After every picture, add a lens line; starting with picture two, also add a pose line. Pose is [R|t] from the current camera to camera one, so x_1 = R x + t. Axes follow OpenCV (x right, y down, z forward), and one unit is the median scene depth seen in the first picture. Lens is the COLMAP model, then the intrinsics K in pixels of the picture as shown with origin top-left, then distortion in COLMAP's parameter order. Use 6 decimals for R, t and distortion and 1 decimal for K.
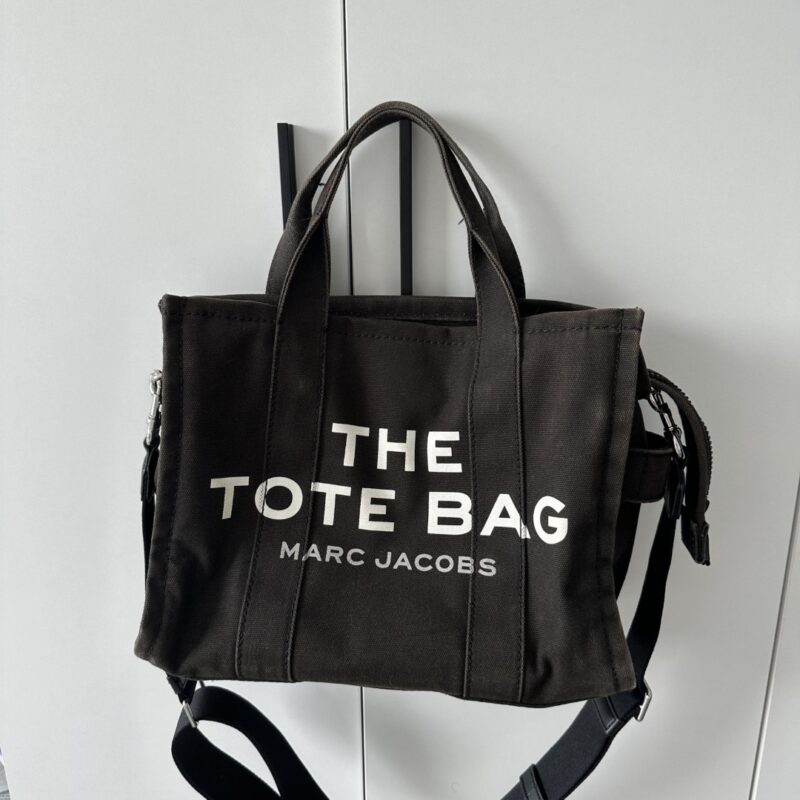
lens RADIAL K [[723.8, 0, 400.0], [0, 723.8, 400.0], [0, 0, 1]] dist [0.117994, -0.283379]
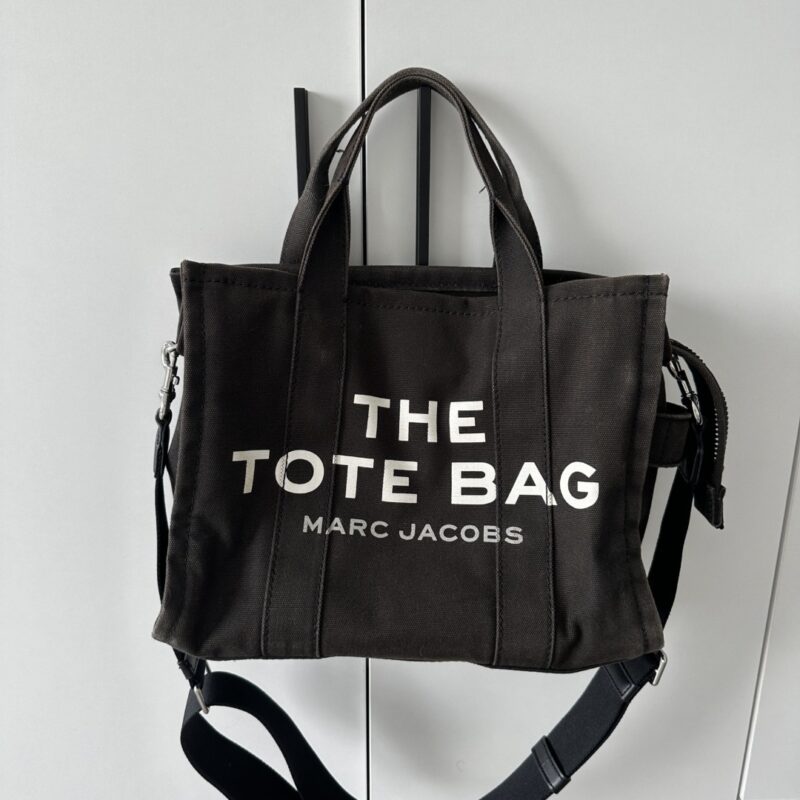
lens RADIAL K [[723.8, 0, 400.0], [0, 723.8, 400.0], [0, 0, 1]] dist [0.117994, -0.283379]
pose [[0.996381, -0.011009, 0.084285, -0.116539], [0.011022, 0.999939, 0.000319, 0.040762], [-0.084283, 0.000611, 0.996442, 0.015443]]
